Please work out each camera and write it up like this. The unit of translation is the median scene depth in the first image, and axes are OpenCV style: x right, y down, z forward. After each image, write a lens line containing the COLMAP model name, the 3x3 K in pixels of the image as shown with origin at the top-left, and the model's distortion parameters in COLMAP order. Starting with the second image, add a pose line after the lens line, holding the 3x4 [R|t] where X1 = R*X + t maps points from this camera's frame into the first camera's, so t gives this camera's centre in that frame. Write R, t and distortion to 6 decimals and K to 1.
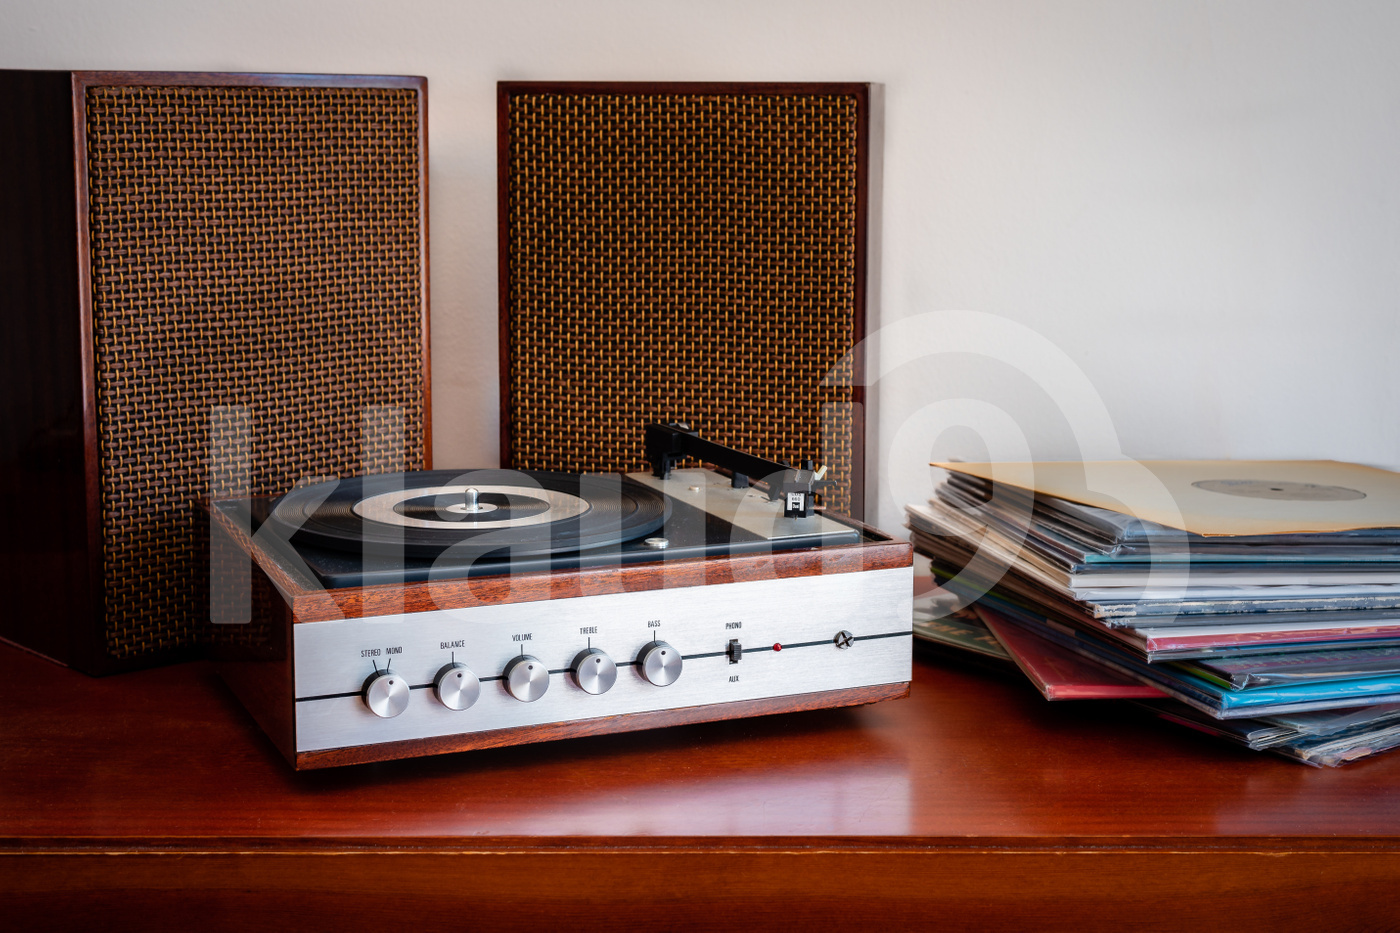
lens RADIAL K [[2154.8, 0, 731.3], [0, 2154.8, 447.8], [0, 0, 1]] dist [0.002910, -0.009056]
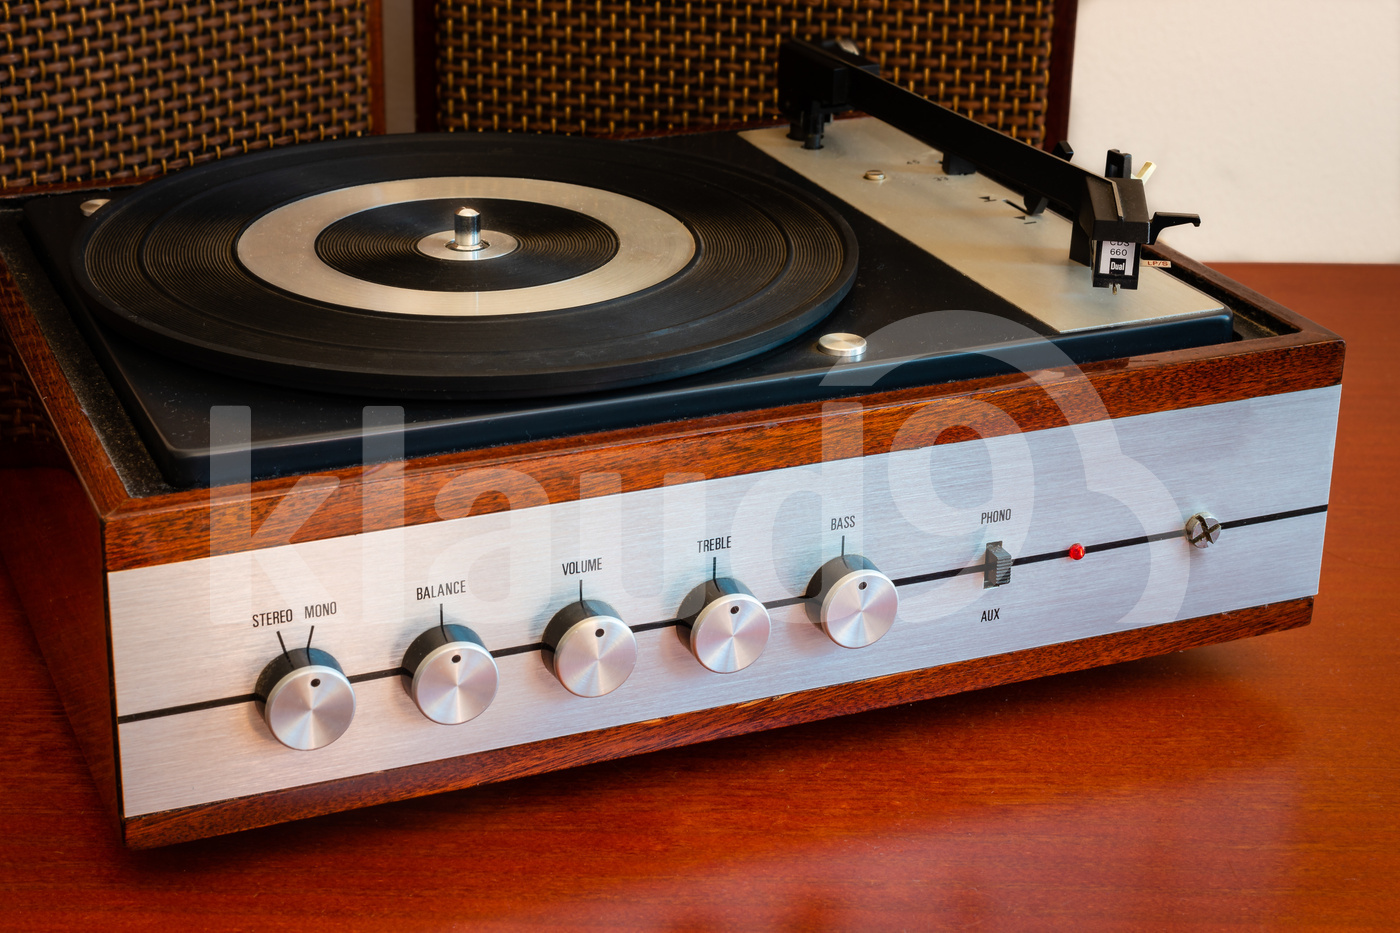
lens RADIAL K [[2474.9, 0, 638.4], [0, 2474.9, 413.3], [0, 0, 1]] dist [0.015092, -0.039227]
pose [[0.999468, 0.016822, -0.027940, -0.058251], [-0.010350, 0.976029, 0.217394, -0.057215], [0.030928, -0.216989, 0.975684, 0.388066]]
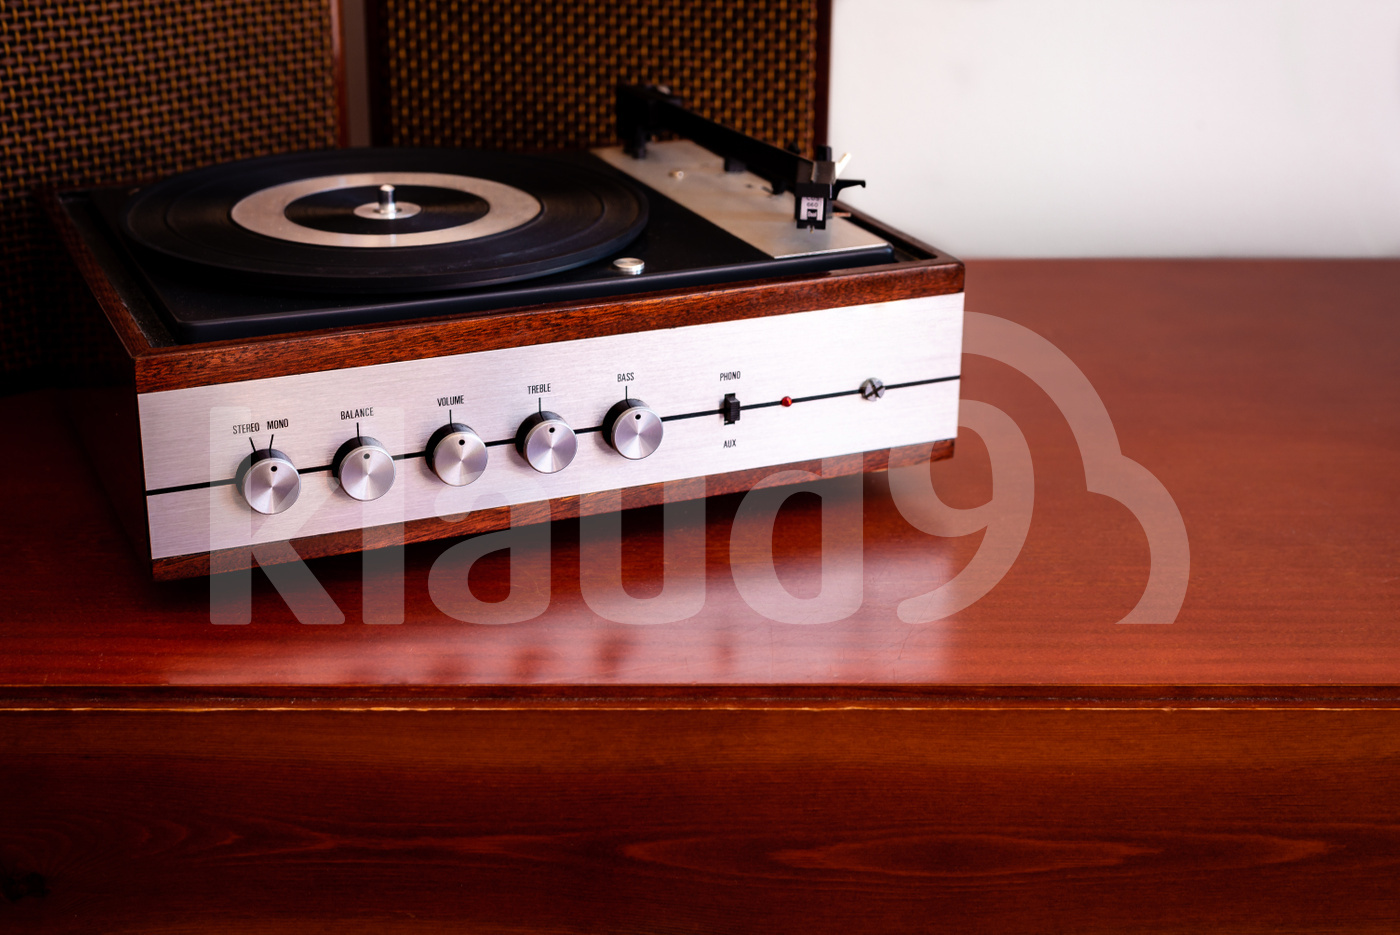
lens RADIAL K [[2082.5, 0, 700.0], [0, 2082.5, 467.5], [0, 0, 1]] dist [0.009636, 0.022713]
pose [[0.999992, 0.004070, 0.000192, -0.008386], [-0.004021, 0.978172, 0.207756, -0.034296], [0.000658, -0.207755, 0.978181, 0.238759]]
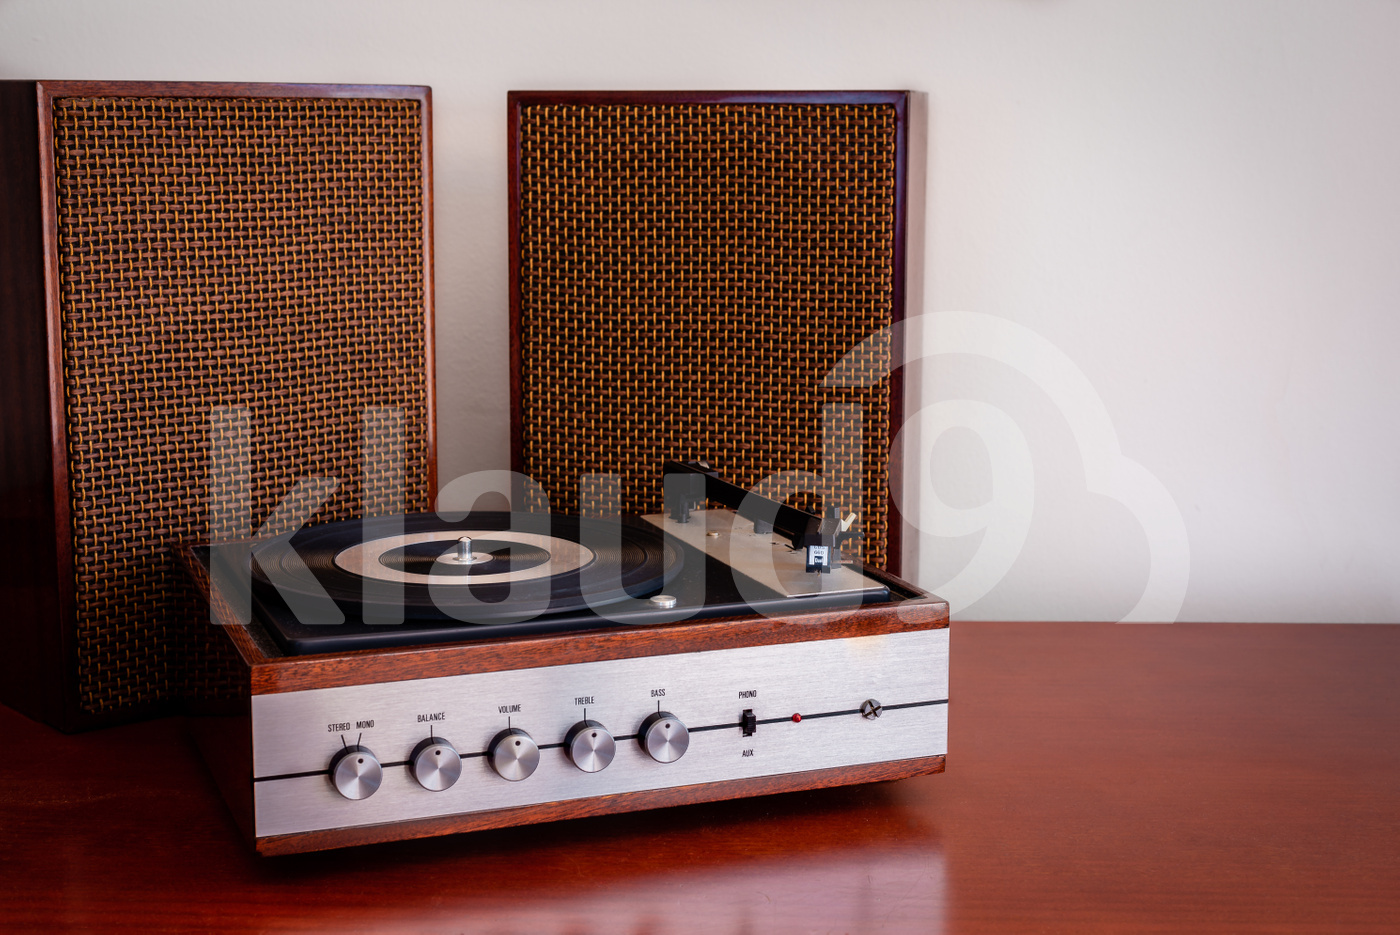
lens RADIAL K [[2082.5, 0, 700.0], [0, 2082.5, 467.5], [0, 0, 1]] dist [0.009636, 0.022713]
pose [[0.998823, 0.004823, -0.048270, 0.020076], [-0.004383, 0.999948, 0.009221, -0.017807], [0.048312, -0.008999, 0.998792, 0.114653]]
